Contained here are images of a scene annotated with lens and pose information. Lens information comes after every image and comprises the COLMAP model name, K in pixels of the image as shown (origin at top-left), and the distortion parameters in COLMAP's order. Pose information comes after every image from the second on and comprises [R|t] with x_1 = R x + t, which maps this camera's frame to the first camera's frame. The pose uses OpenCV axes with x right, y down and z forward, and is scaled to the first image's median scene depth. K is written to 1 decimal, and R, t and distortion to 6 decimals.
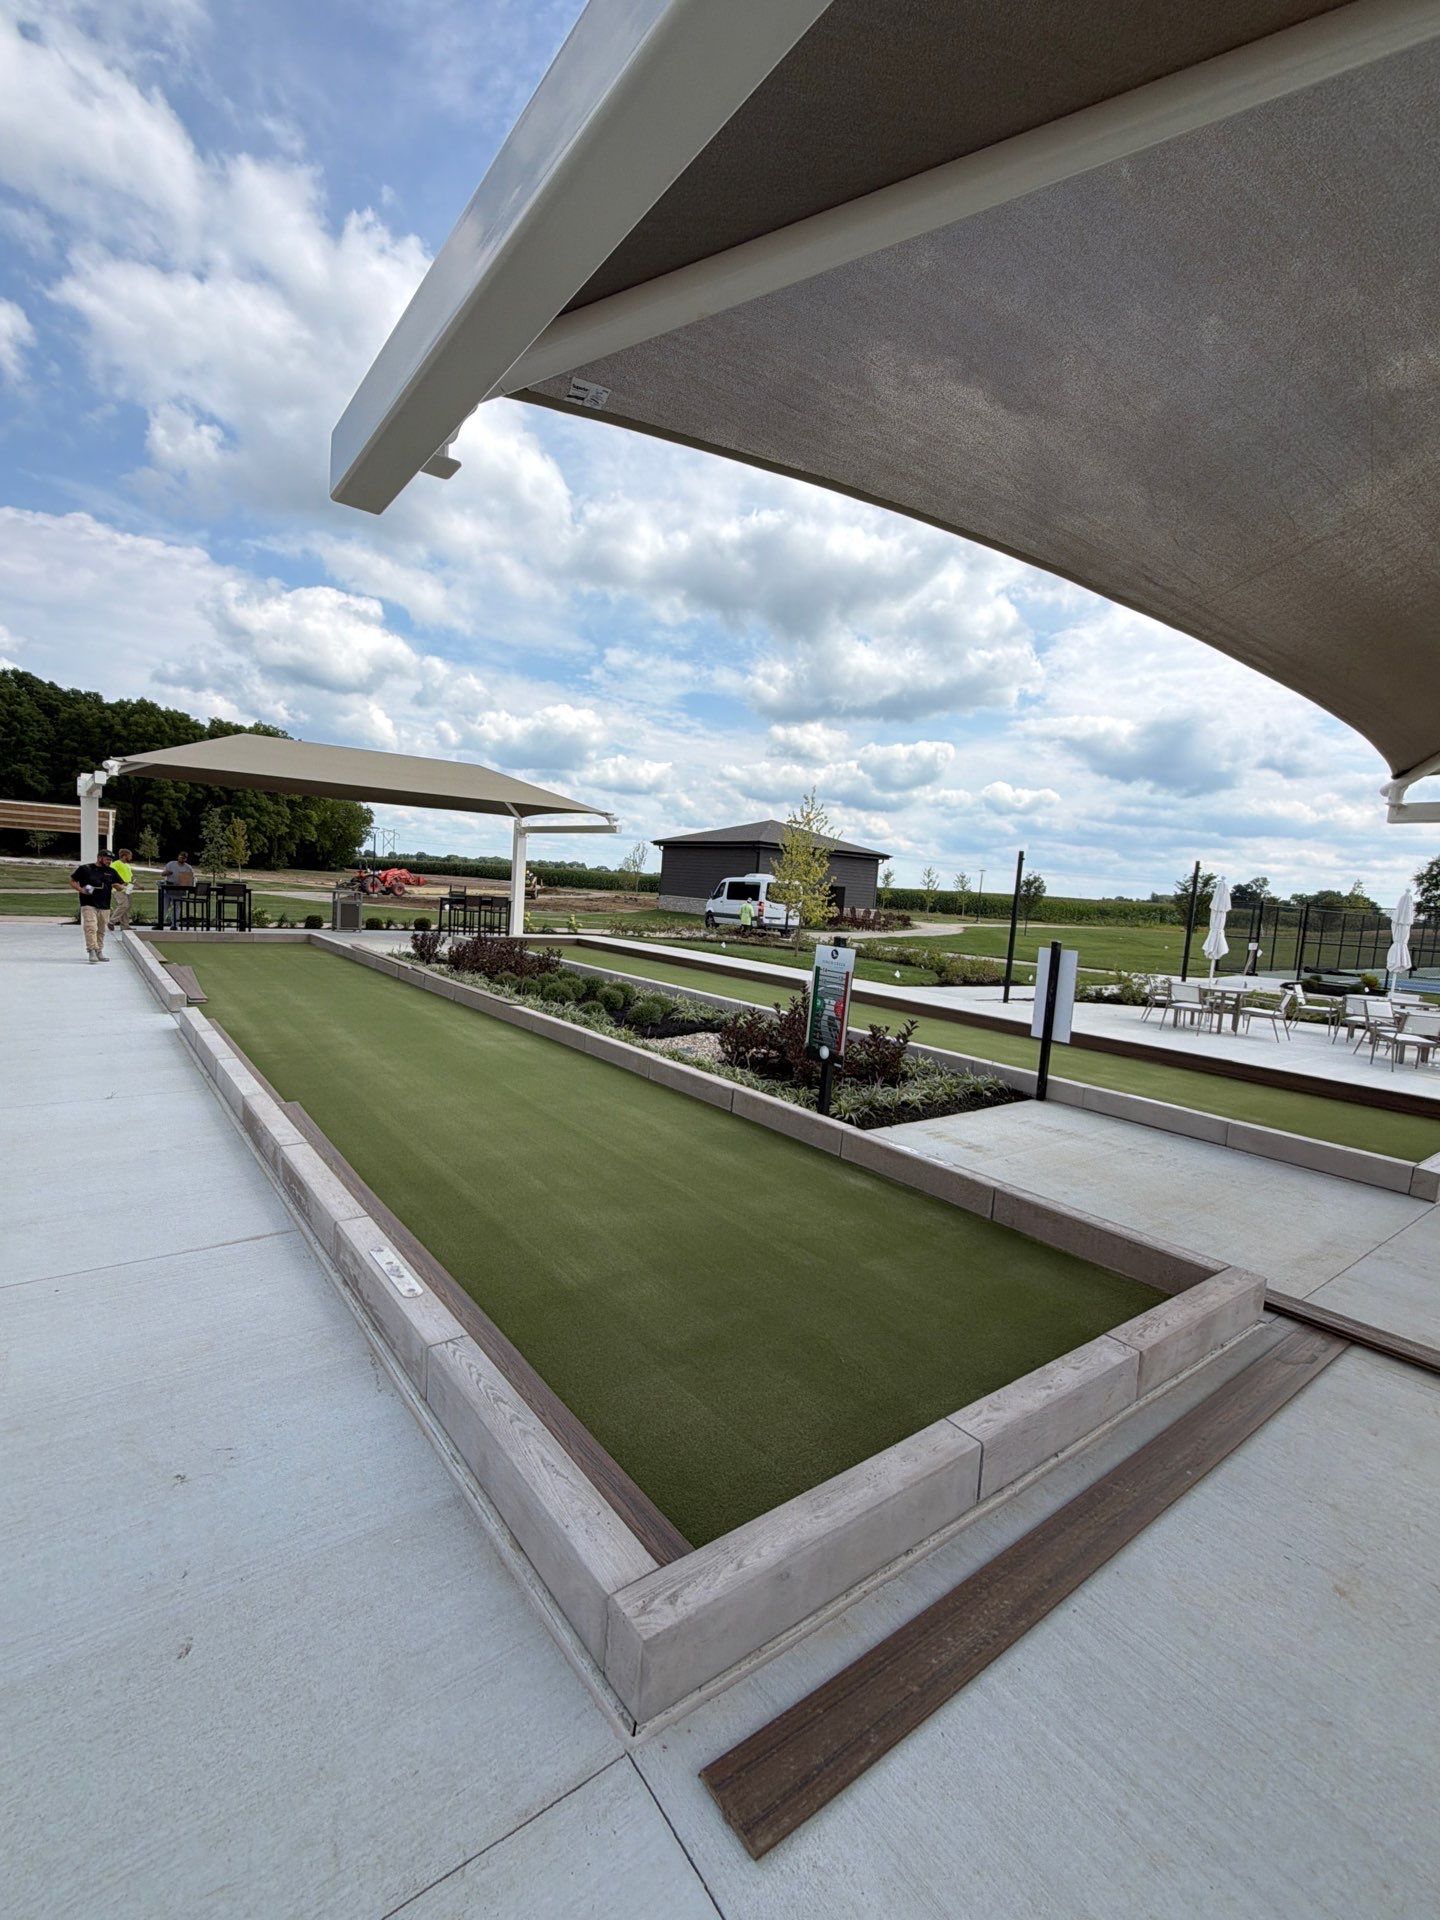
lens RADIAL K [[857.1, 0, 719.5], [0, 857.1, 971.0], [0, 0, 1]] dist [0.000009, -0.000197]
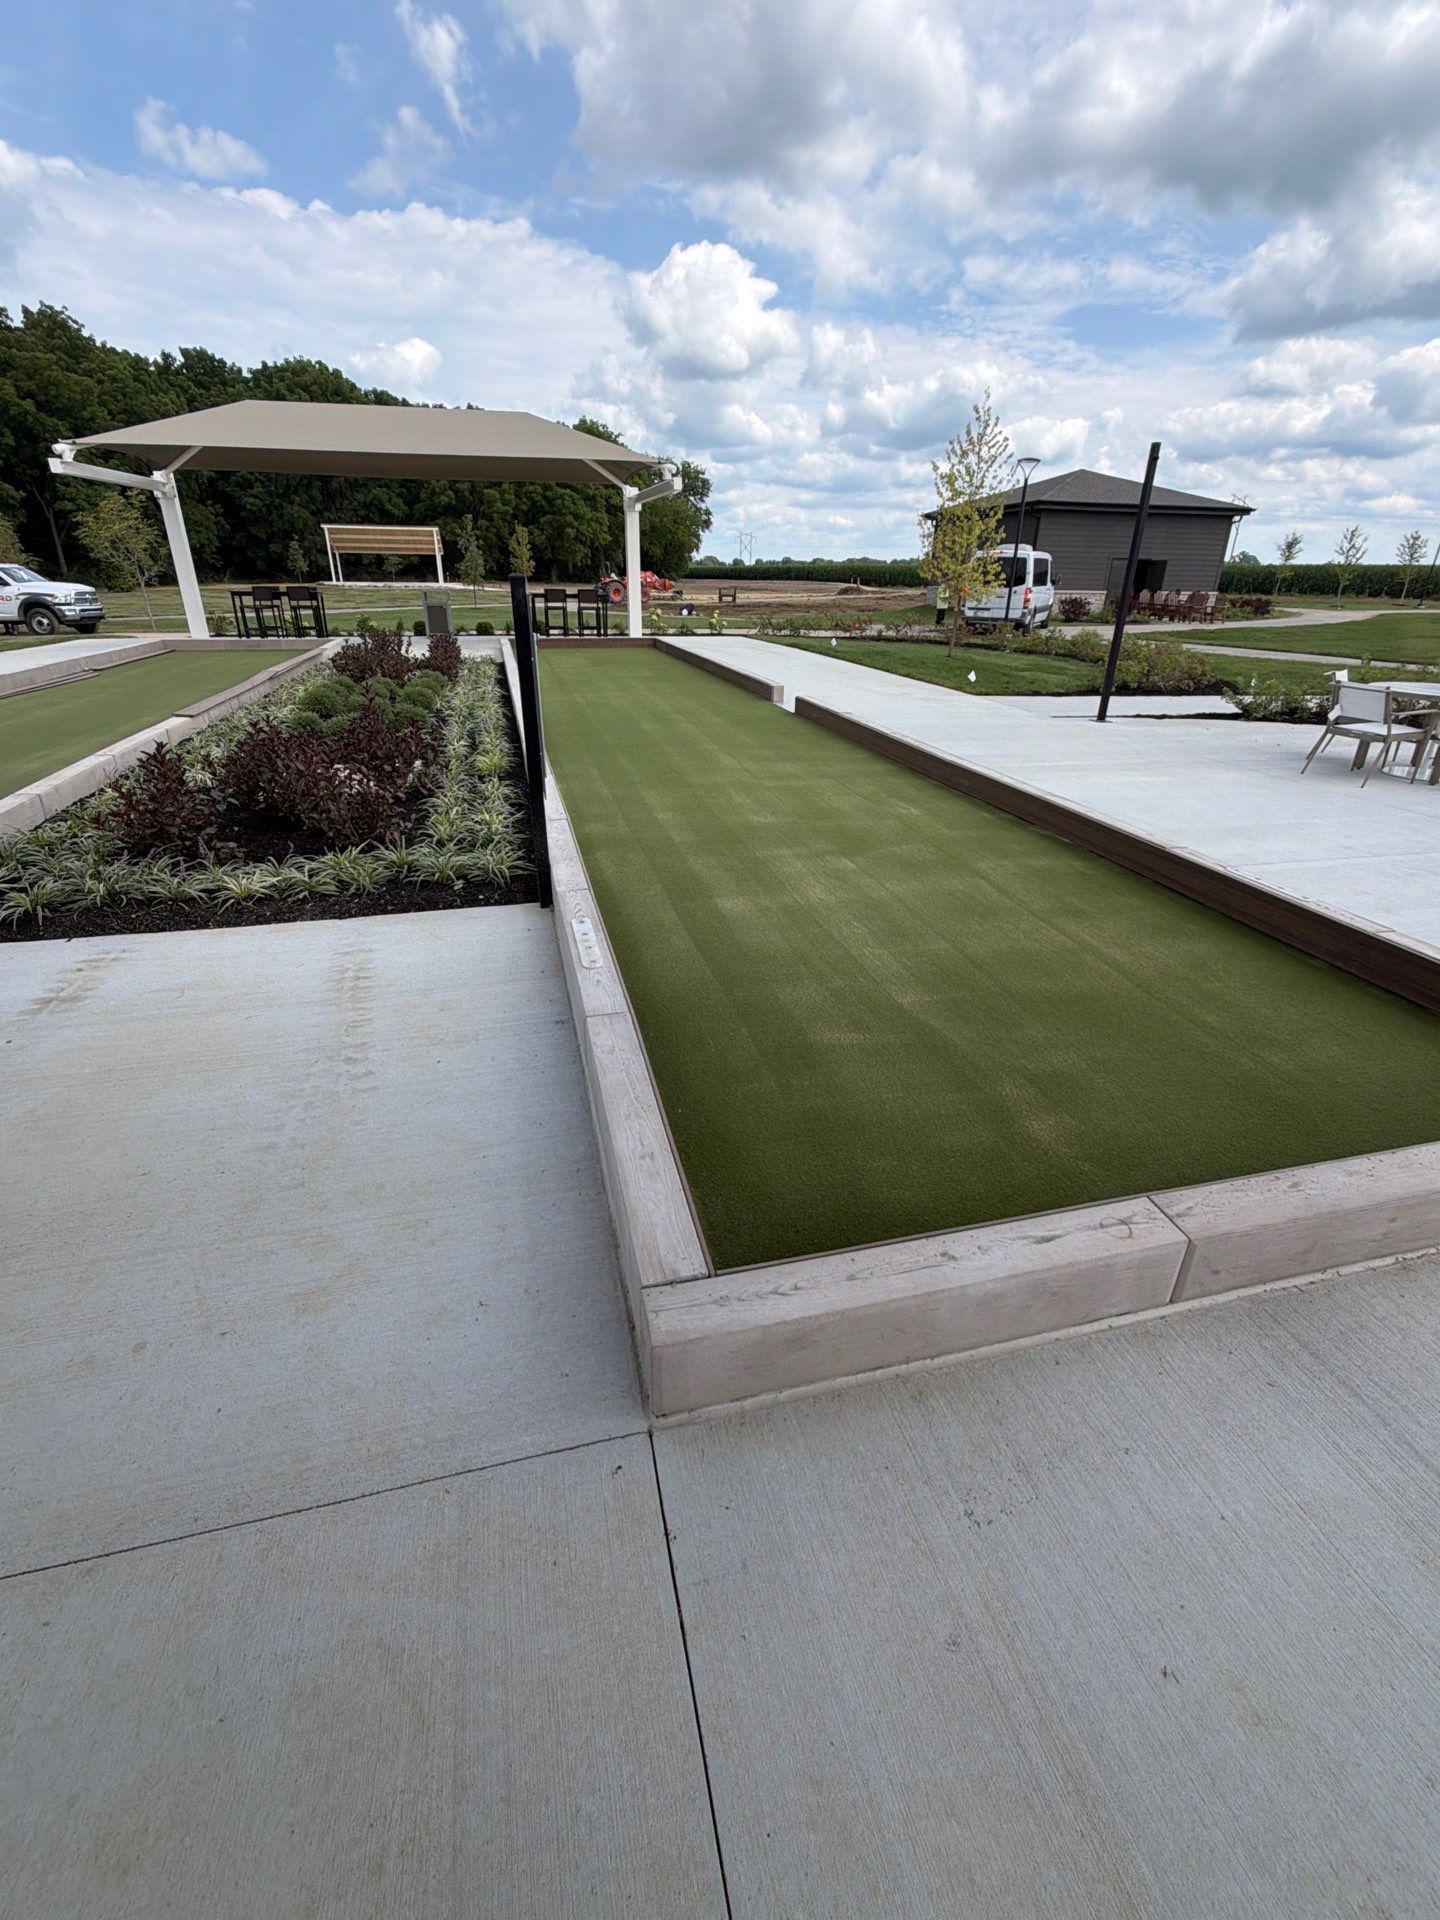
lens RADIAL K [[857.1, 0, 723.6], [0, 857.1, 950.3], [0, 0, 1]] dist [0.000009, -0.000197]
pose [[0.911834, 0.116815, -0.393590, 0.132227], [0.004196, 0.955967, 0.293445, 0.003993], [0.410538, -0.269224, 0.871193, 0.106896]]
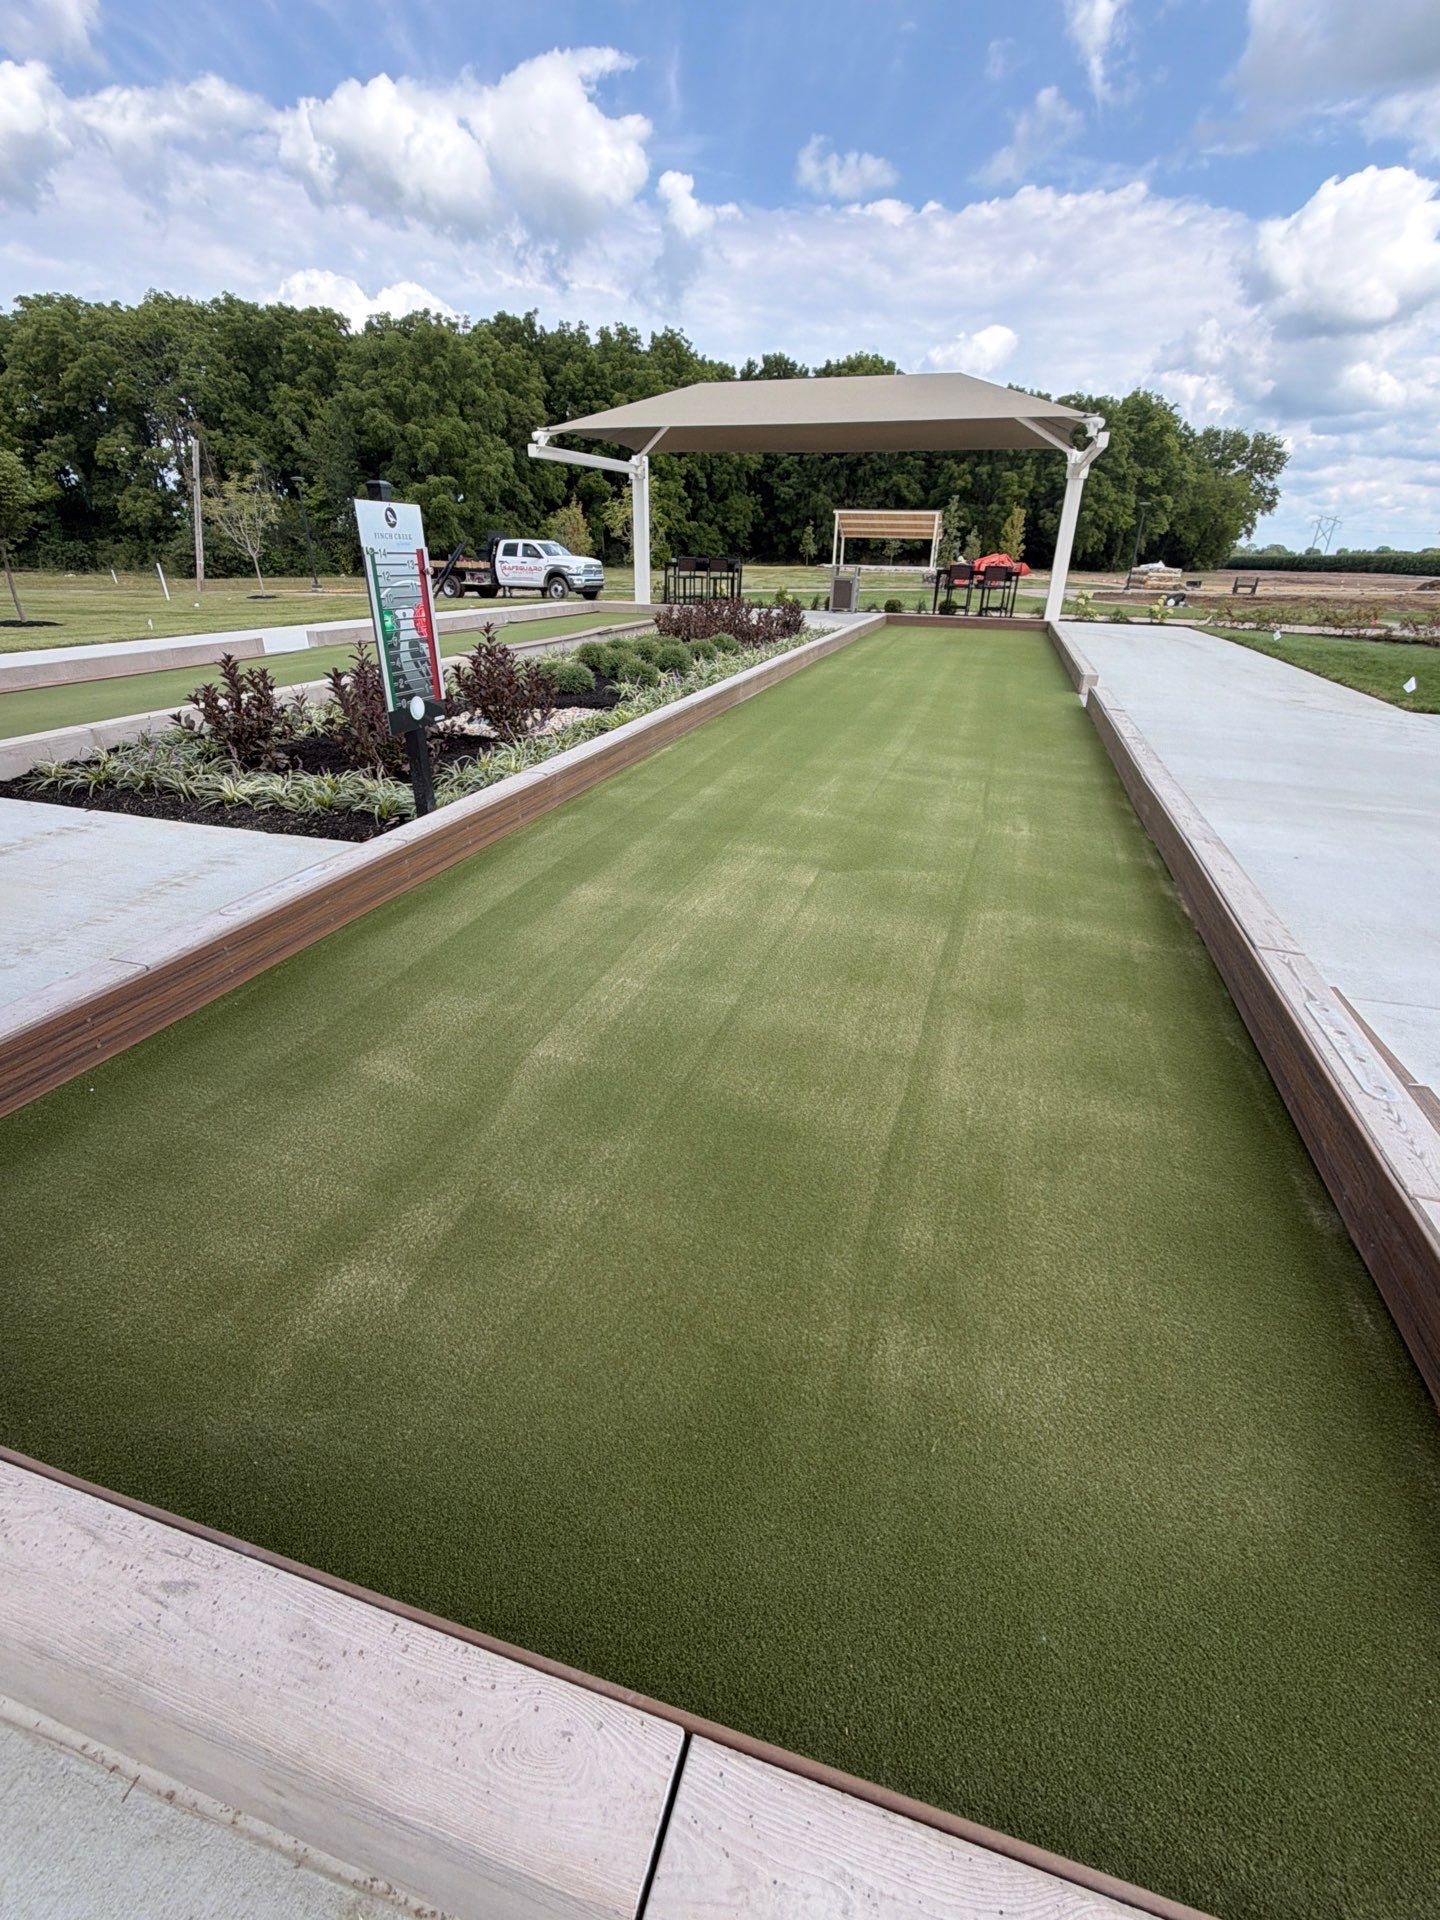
lens RADIAL K [[857.1, 0, 730.6], [0, 857.1, 950.8], [0, 0, 1]] dist [0.000009, -0.000197]
pose [[0.571115, 0.299282, -0.764368, 0.165390], [-0.067222, 0.945092, 0.319816, 0.006247], [0.818113, -0.131269, 0.559874, 0.160365]]
